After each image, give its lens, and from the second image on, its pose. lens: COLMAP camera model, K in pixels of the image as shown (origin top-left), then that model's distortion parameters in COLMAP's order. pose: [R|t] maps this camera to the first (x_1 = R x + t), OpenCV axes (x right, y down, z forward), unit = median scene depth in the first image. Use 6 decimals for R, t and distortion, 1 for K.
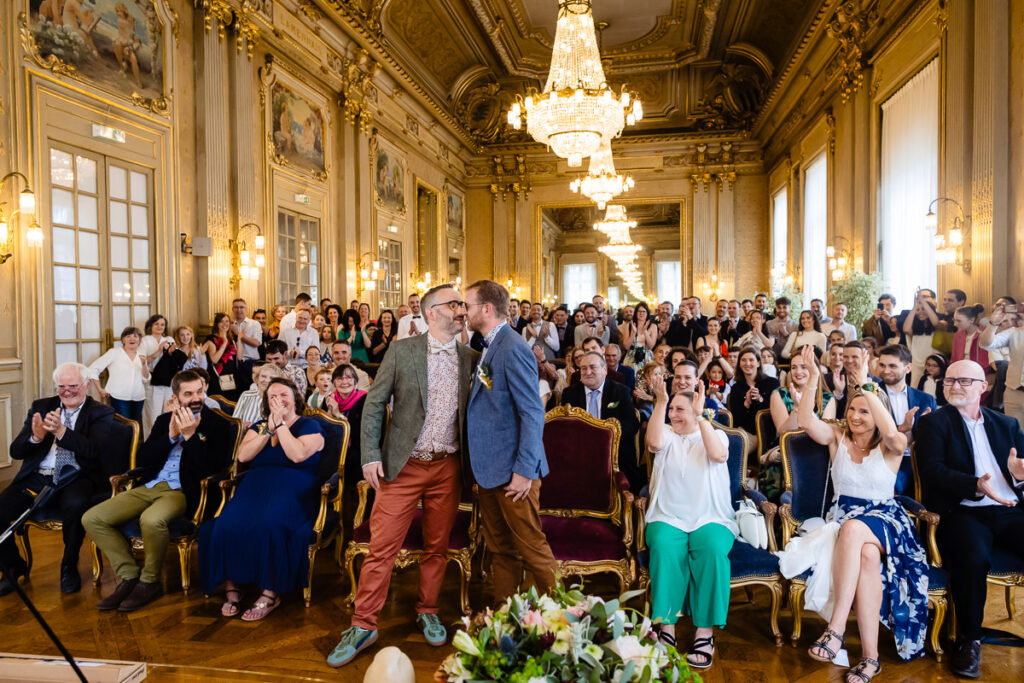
lens RADIAL K [[694.8, 0, 512.0], [0, 694.8, 341.5], [0, 0, 1]] dist [0.002430, 0.000200]
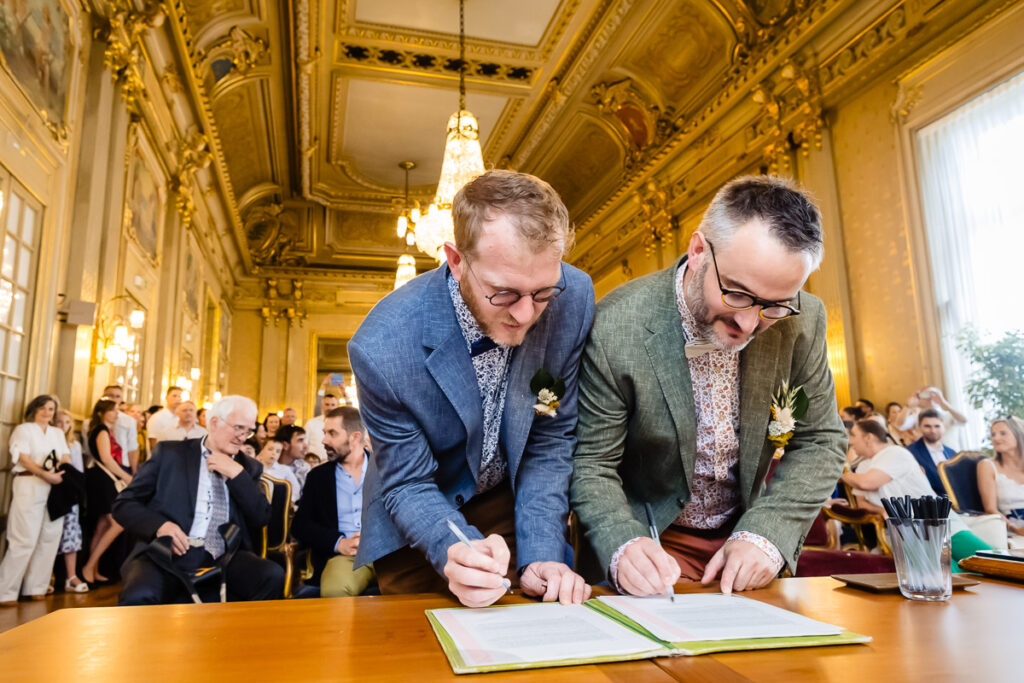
lens RADIAL K [[704.5, 0, 512.0], [0, 704.5, 341.5], [0, 0, 1]] dist [0.001110, -0.037271]
pose [[0.893958, 0.067652, 0.443015, -0.234342], [0.032596, 0.976107, -0.214834, 0.045771], [-0.446963, 0.206493, 0.870393, 0.083941]]
